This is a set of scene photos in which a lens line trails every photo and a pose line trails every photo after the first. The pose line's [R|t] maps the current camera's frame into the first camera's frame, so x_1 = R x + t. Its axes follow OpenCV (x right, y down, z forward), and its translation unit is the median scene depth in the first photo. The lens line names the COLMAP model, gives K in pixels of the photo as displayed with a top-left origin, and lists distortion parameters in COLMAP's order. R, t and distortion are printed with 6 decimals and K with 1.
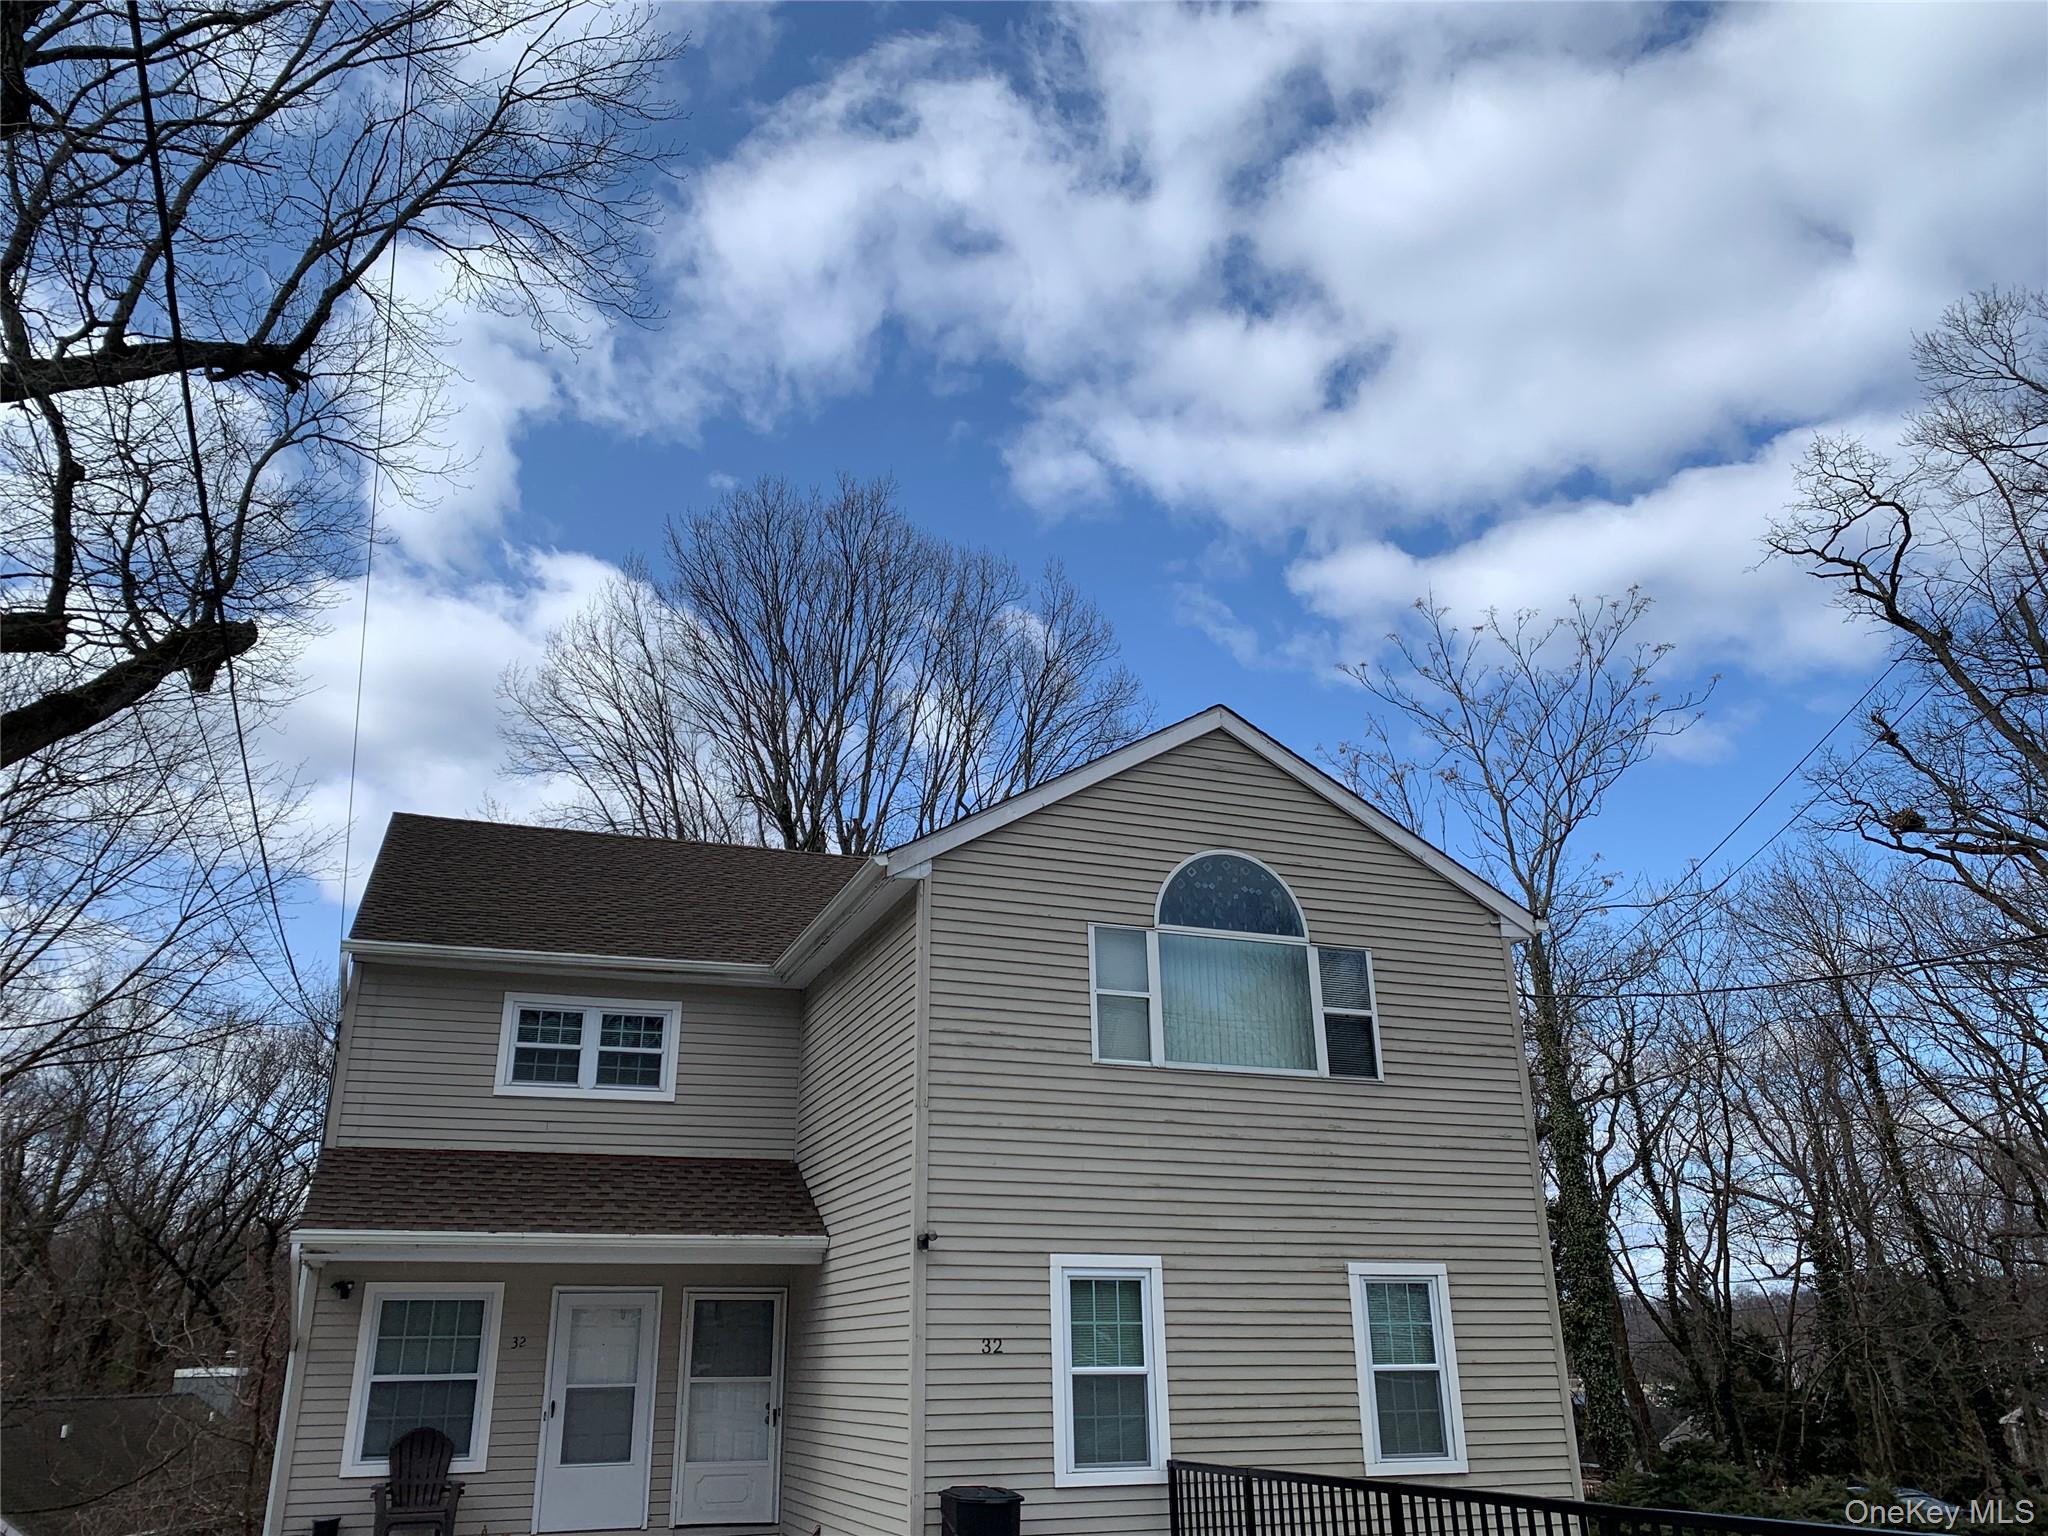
lens RADIAL K [[1548.9, 0, 1017.9], [0, 1548.9, 767.6], [0, 0, 1]] dist [0.041527, -0.012669]
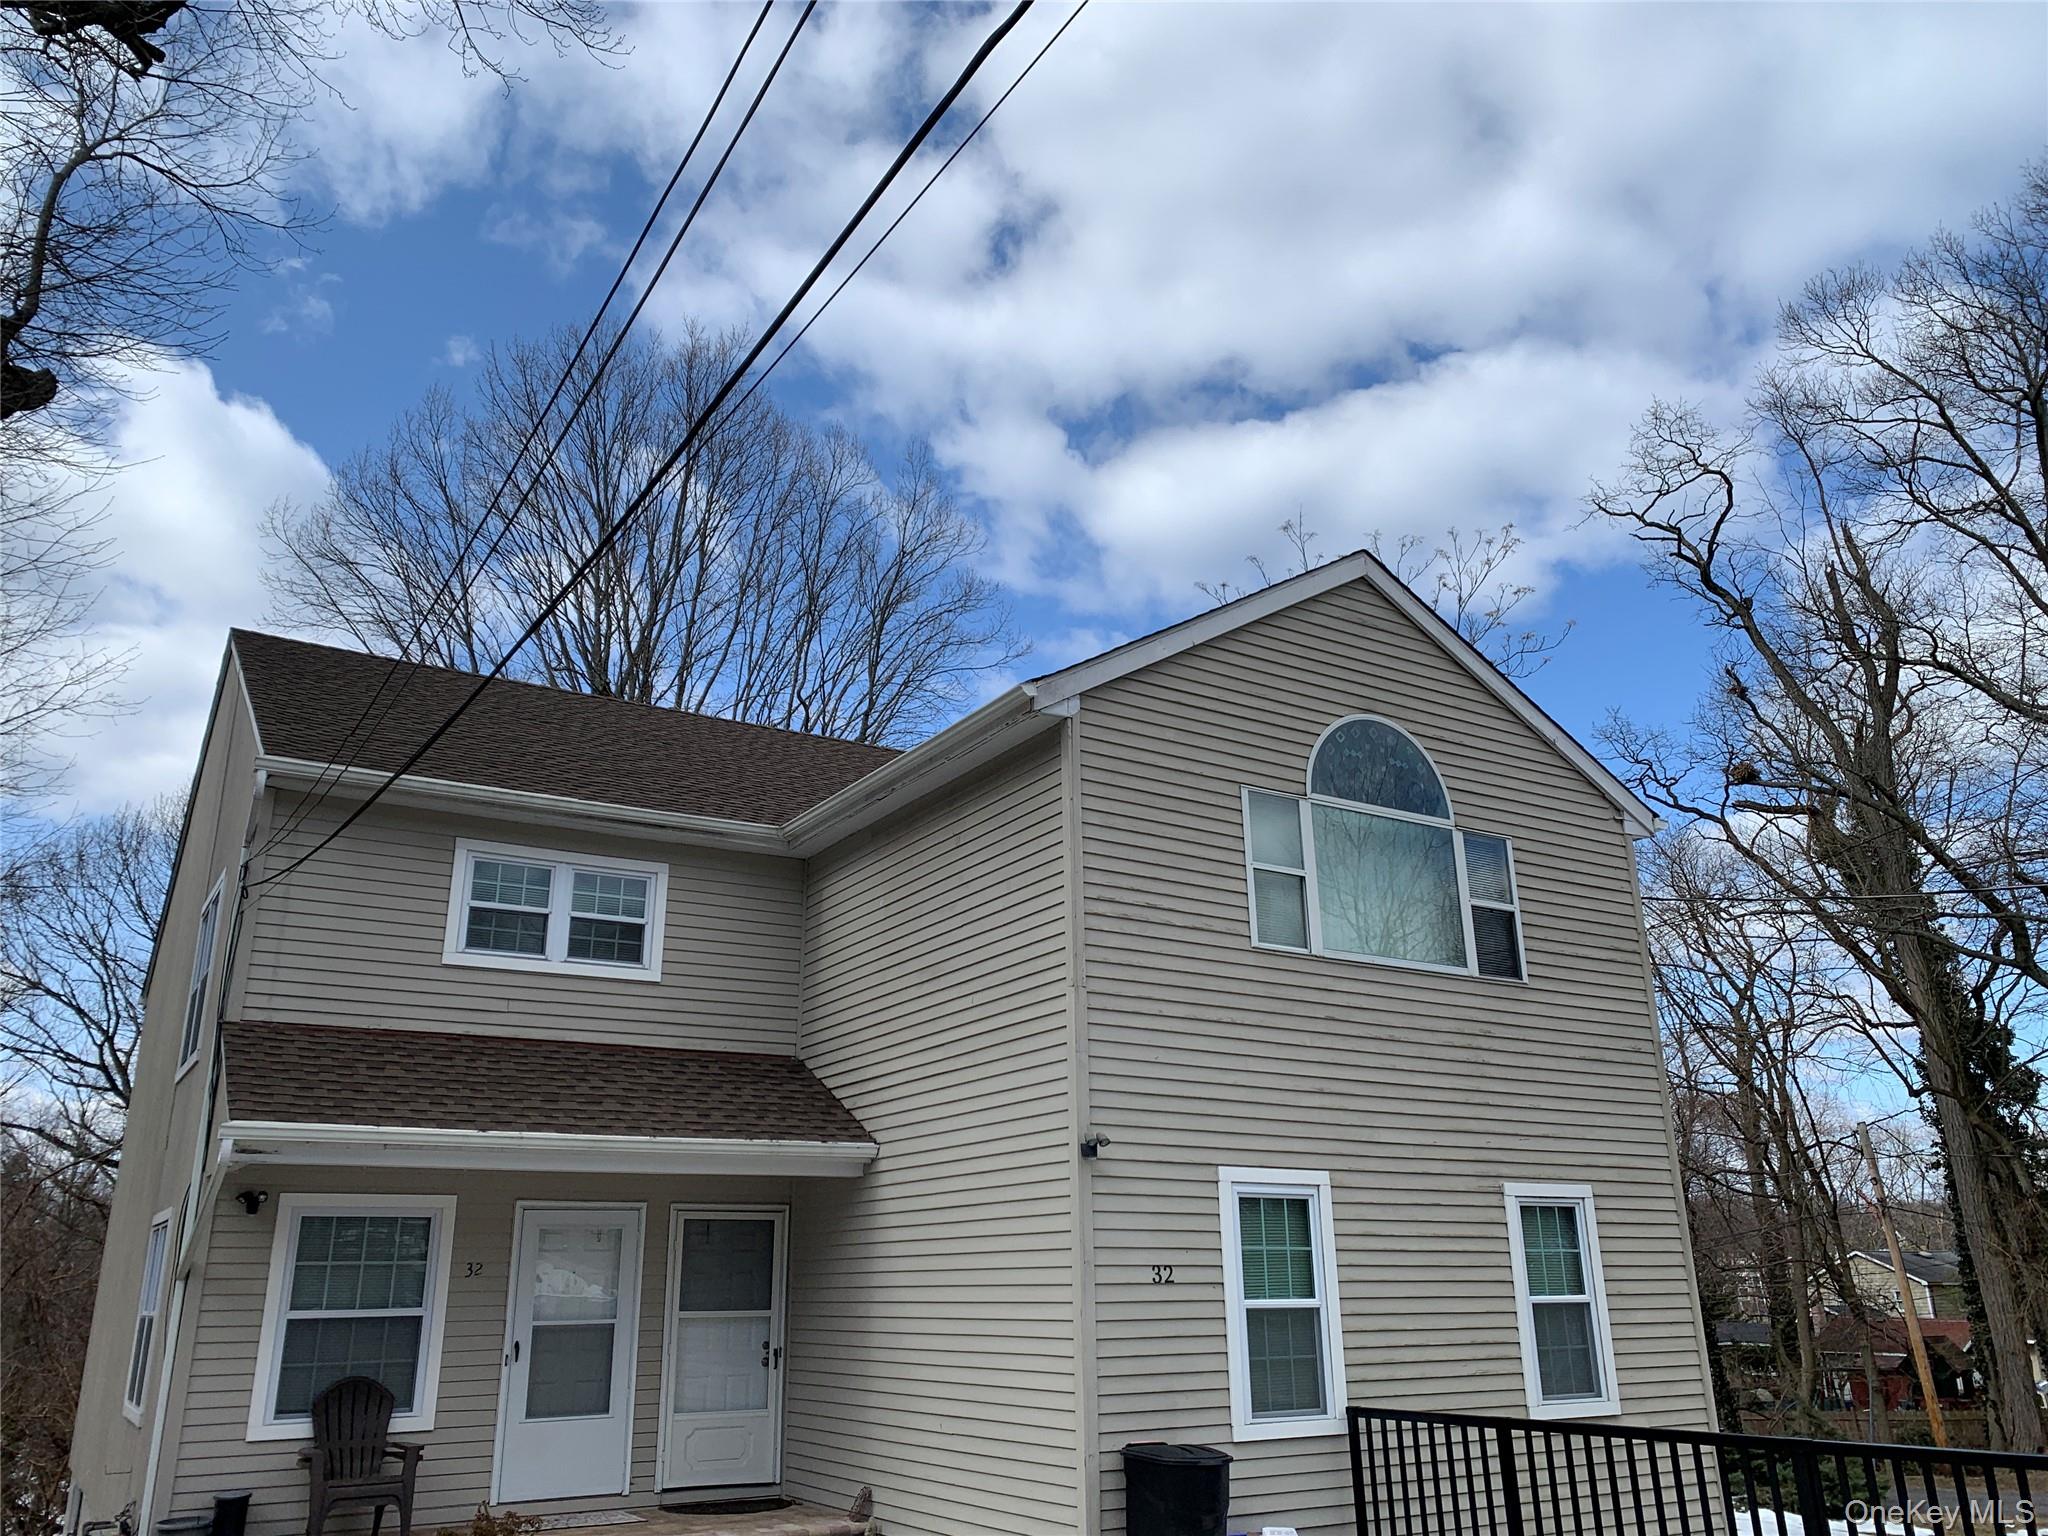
lens RADIAL K [[1548.9, 0, 1024.0], [0, 1548.9, 758.7], [0, 0, 1]] dist [0.041527, -0.012669]
pose [[0.978978, 0.064832, 0.193388, -0.222514], [-0.071588, 0.997037, 0.028144, 0.066403], [-0.190990, -0.041397, 0.980719, 0.177689]]
